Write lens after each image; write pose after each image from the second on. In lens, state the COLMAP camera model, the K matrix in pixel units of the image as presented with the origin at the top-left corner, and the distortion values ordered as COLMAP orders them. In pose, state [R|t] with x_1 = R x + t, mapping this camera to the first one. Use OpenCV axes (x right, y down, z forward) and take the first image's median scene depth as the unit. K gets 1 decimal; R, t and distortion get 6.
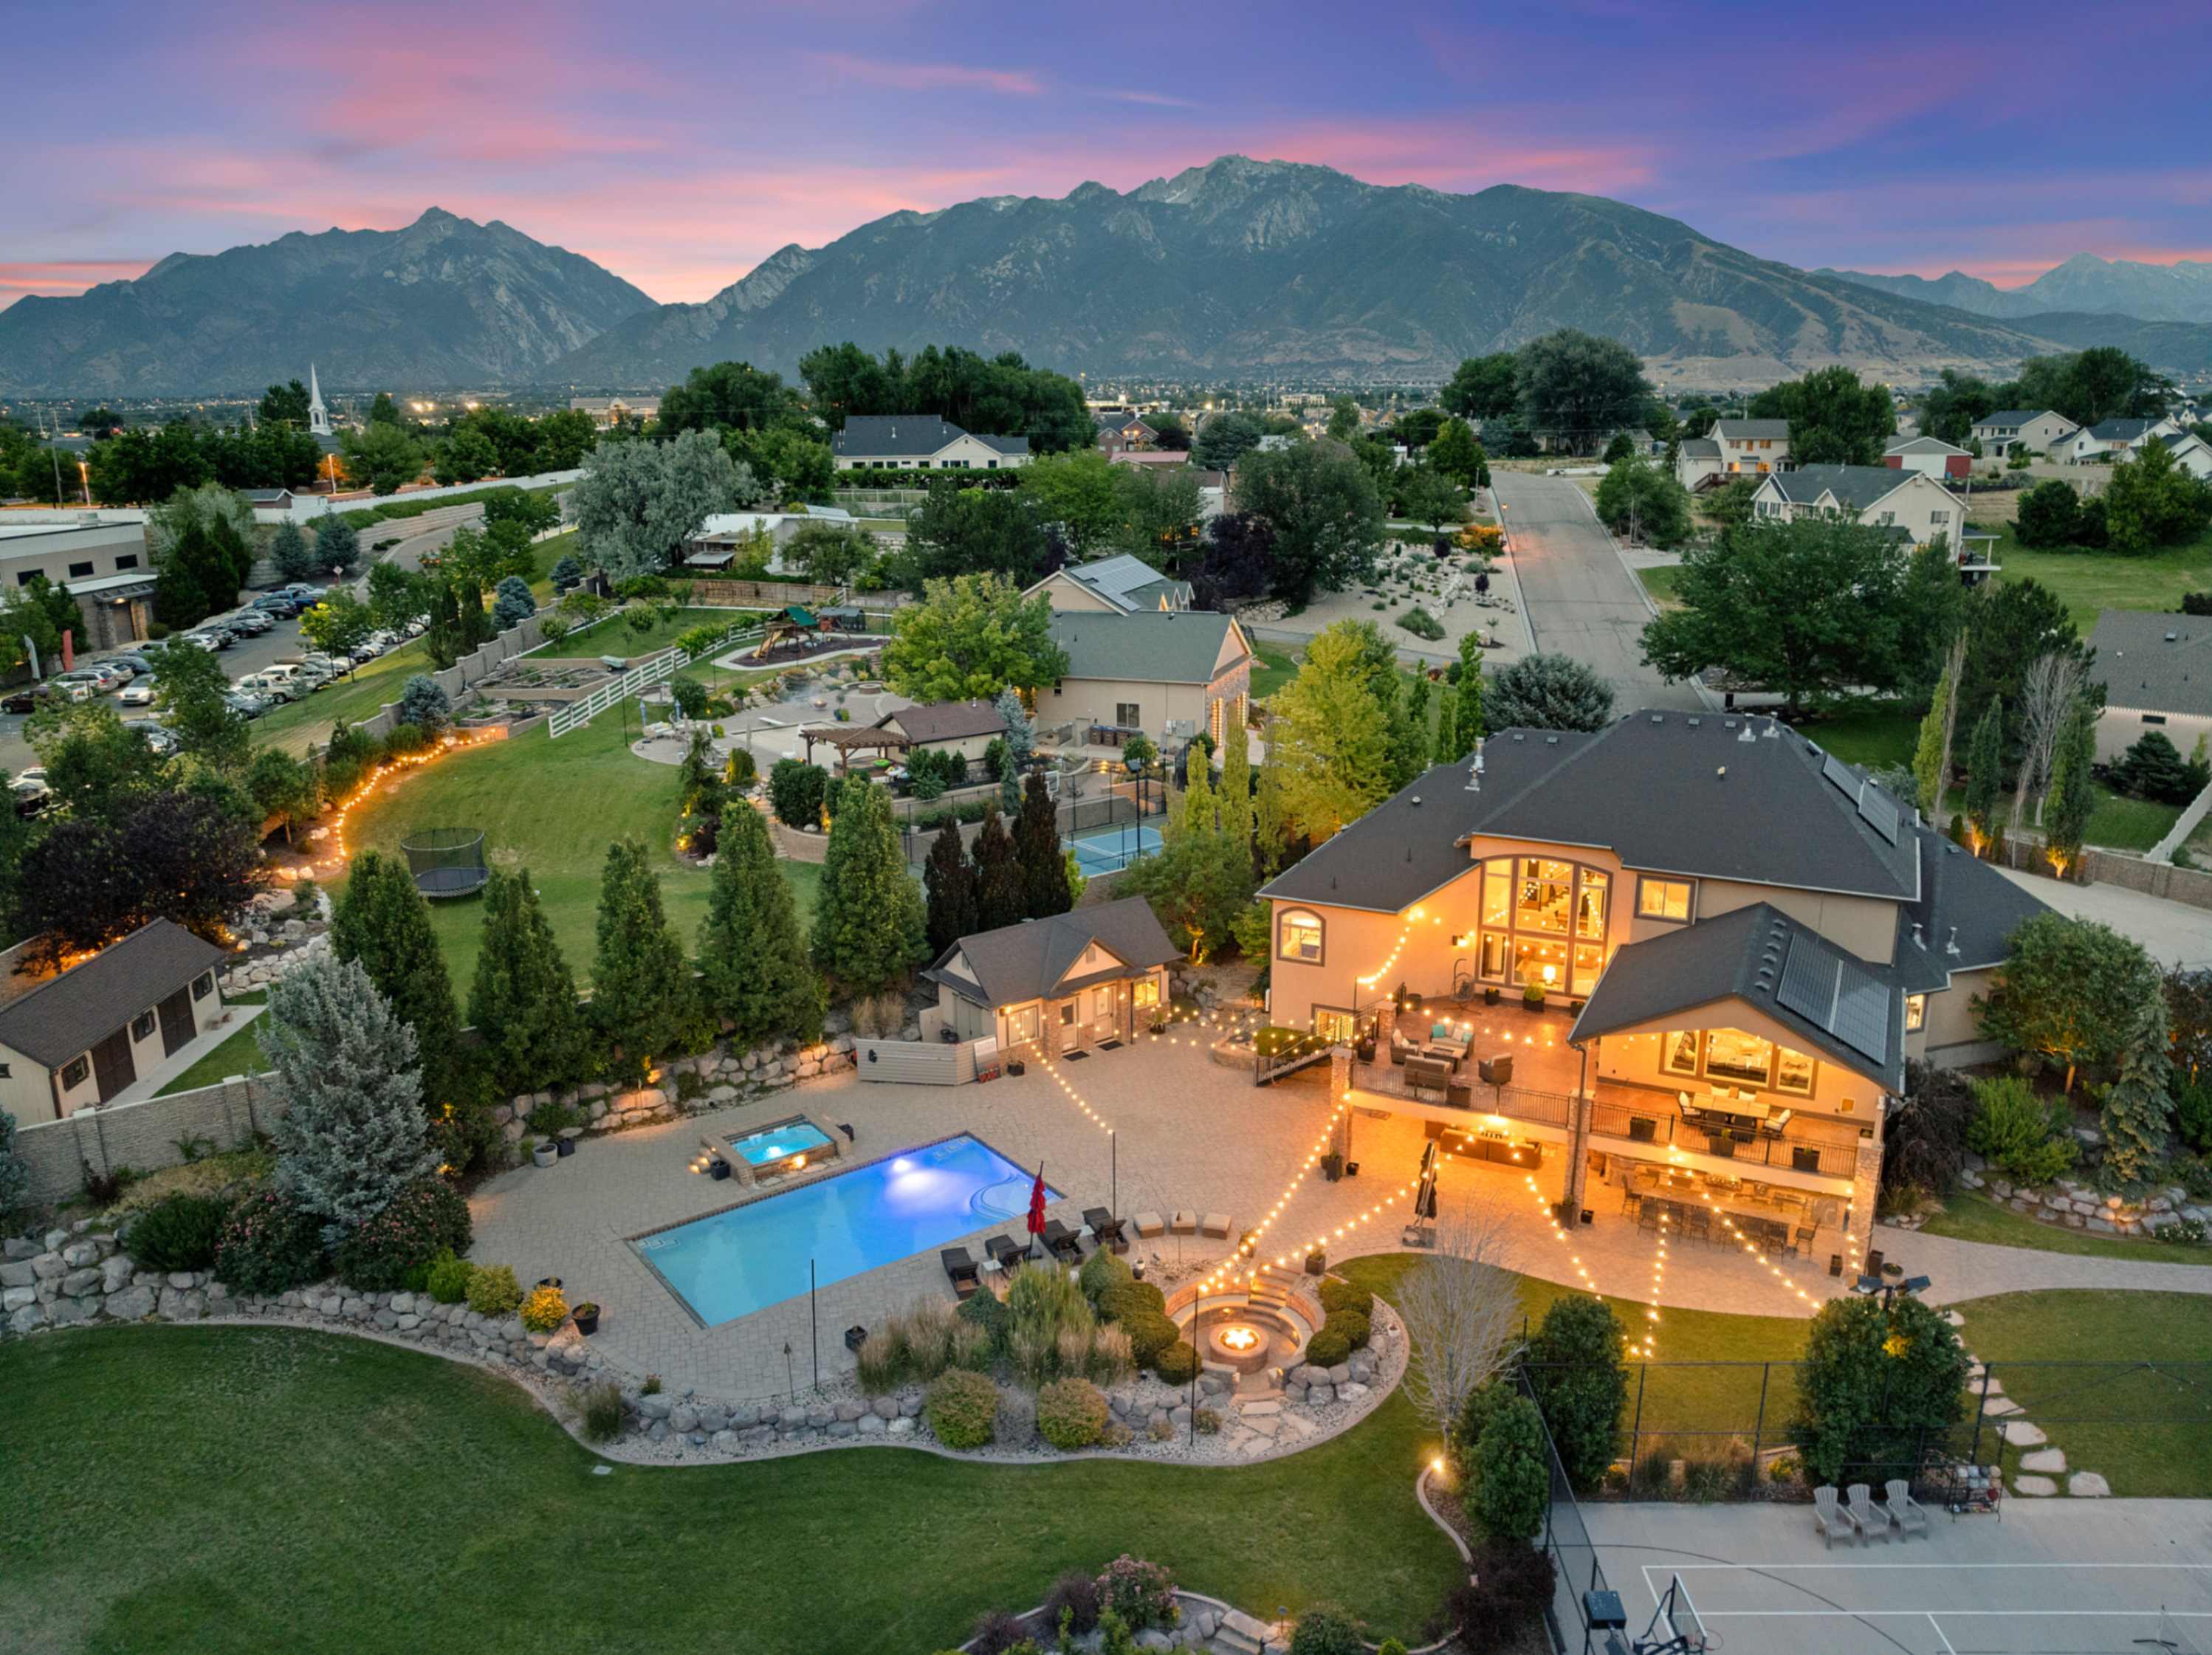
lens RADIAL K [[1562.7, 0, 1100.4], [0, 1562.7, 832.7], [0, 0, 1]] dist [-0.034658, -0.004965]
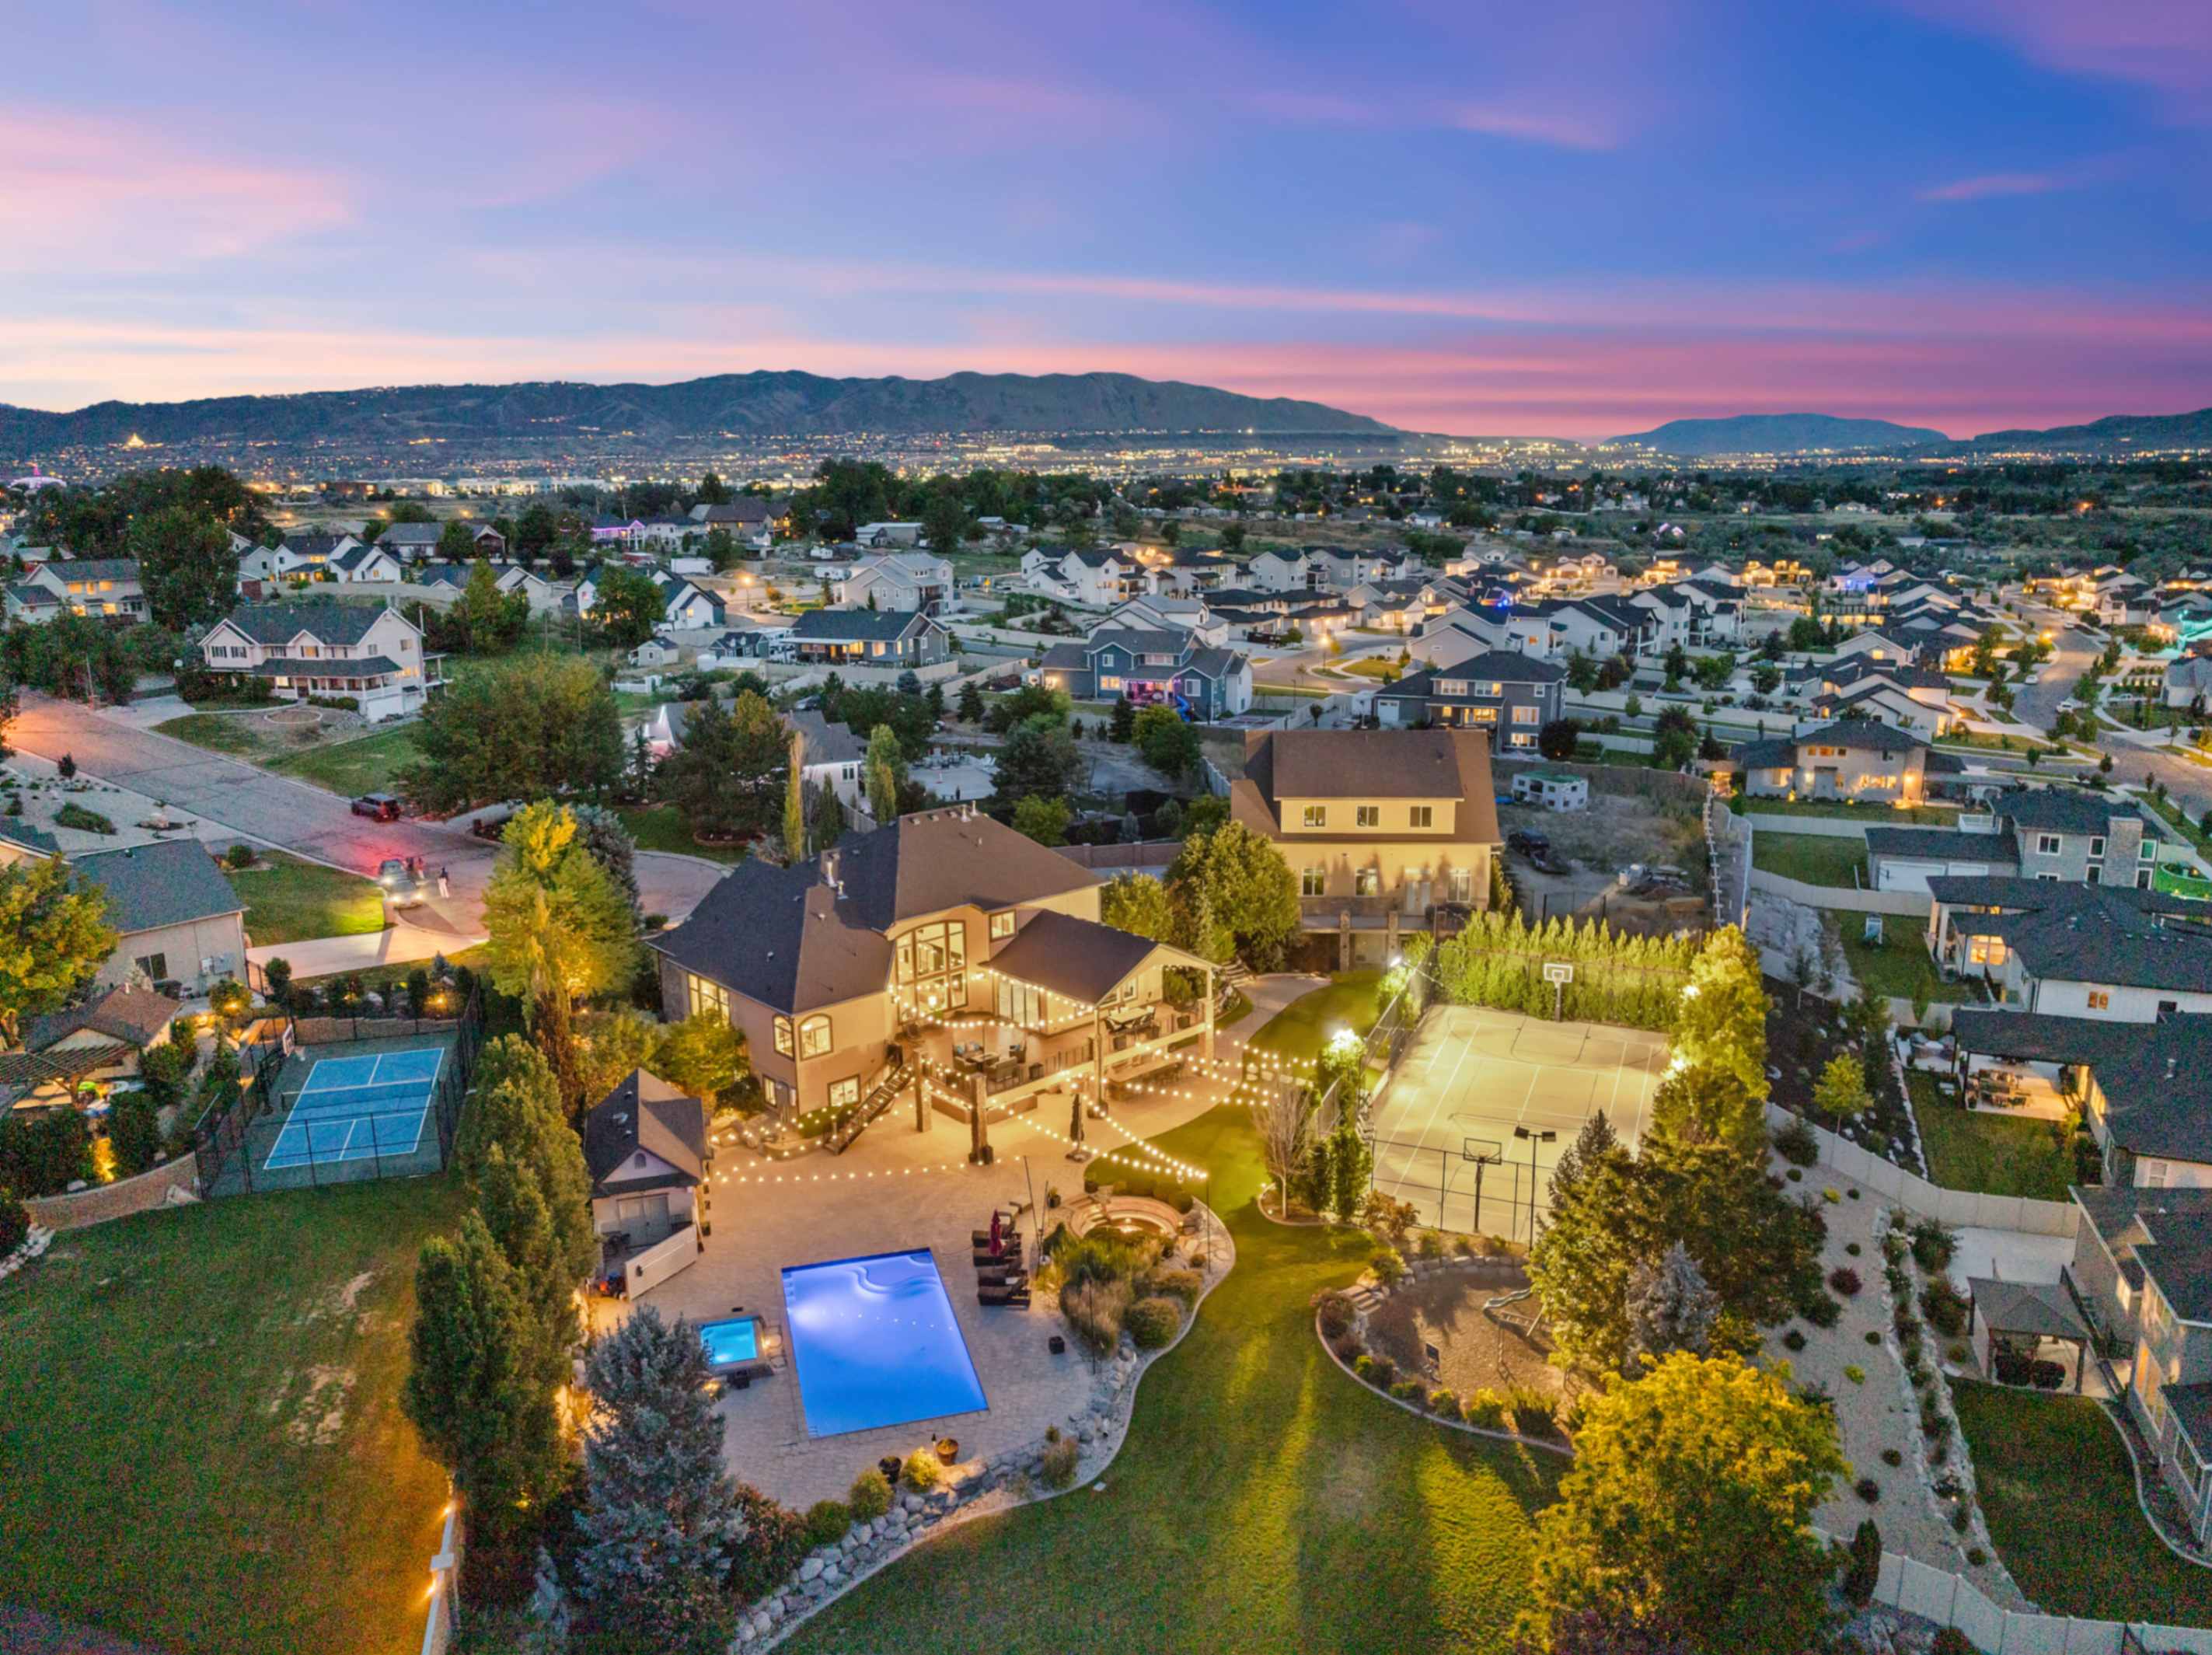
lens RADIAL K [[1562.9, 0, 1100.2], [0, 1562.9, 820.7], [0, 0, 1]] dist [-0.034658, -0.004965]
pose [[0.357438, -0.197541, 0.912806, -0.940395], [0.250426, 0.961856, 0.110094, -0.190724], [-0.899736, 0.189239, 0.393273, 0.236454]]
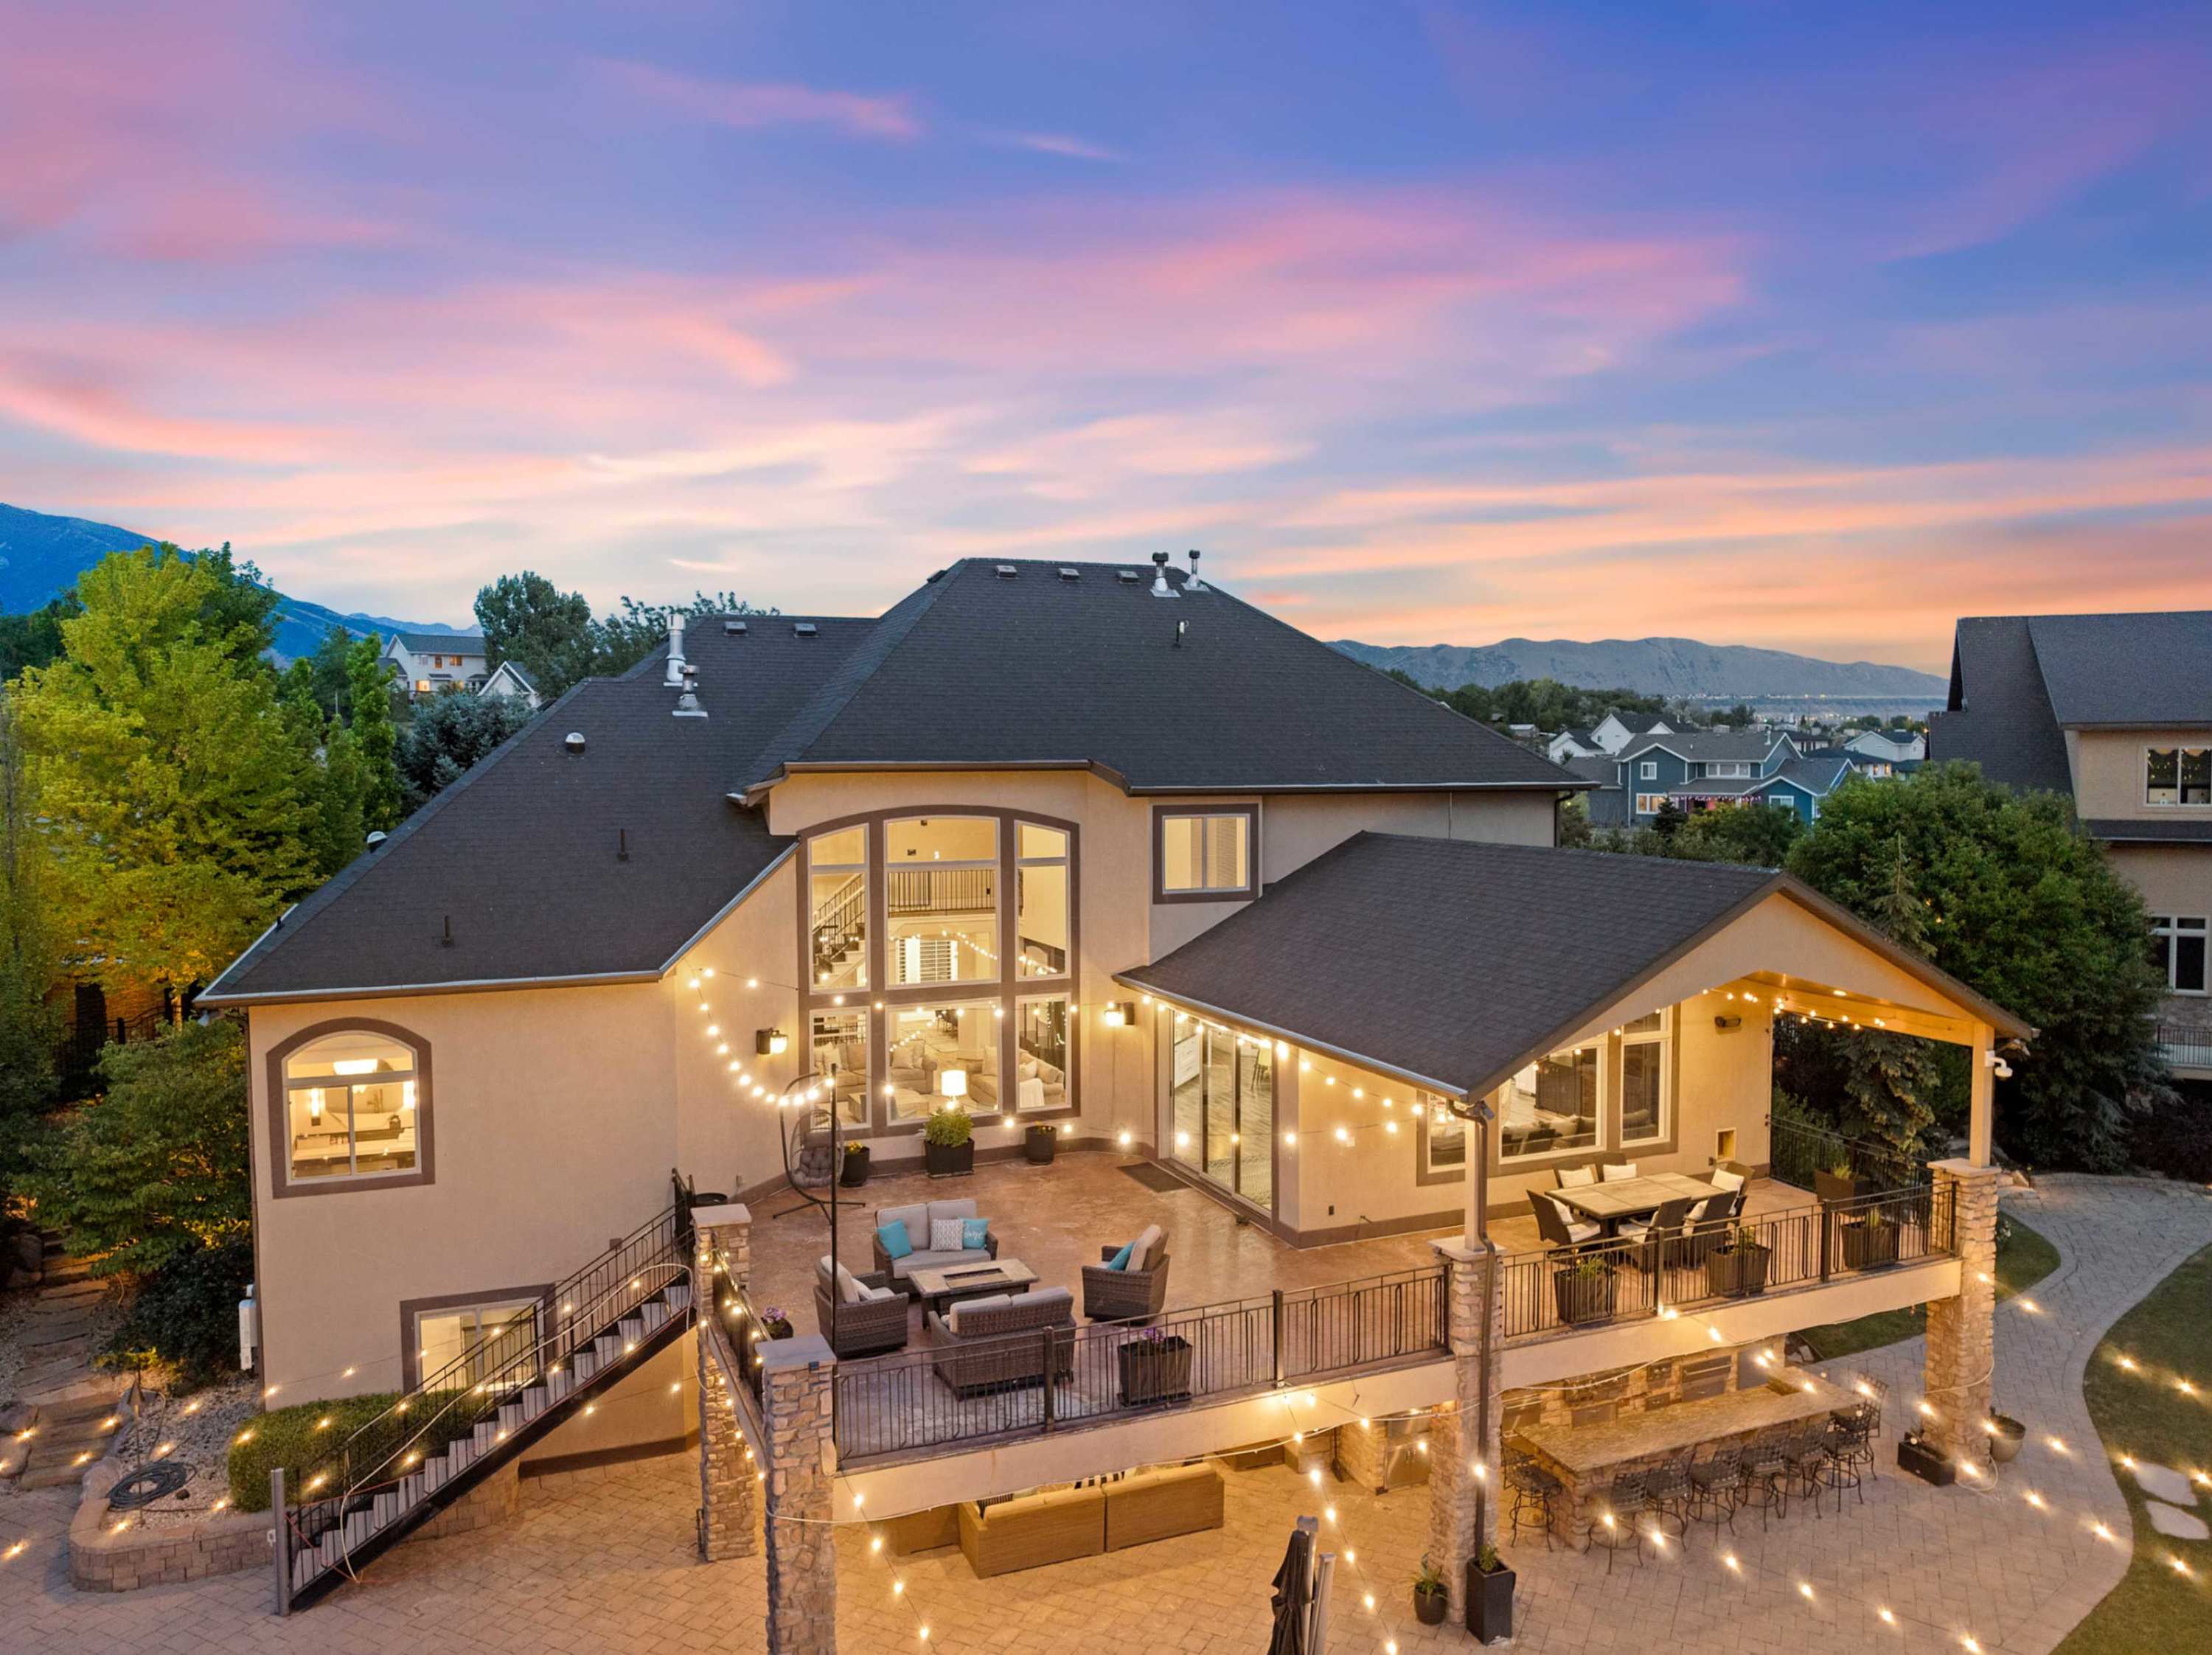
lens RADIAL K [[1562.6, 0, 1098.8], [0, 1562.6, 822.6], [0, 0, 1]] dist [-0.034658, -0.004965]
pose [[0.650971, -0.029957, 0.758511, -0.020280], [0.194082, 0.972578, -0.128154, 0.080371], [-0.733872, 0.230638, 0.638935, 0.646966]]
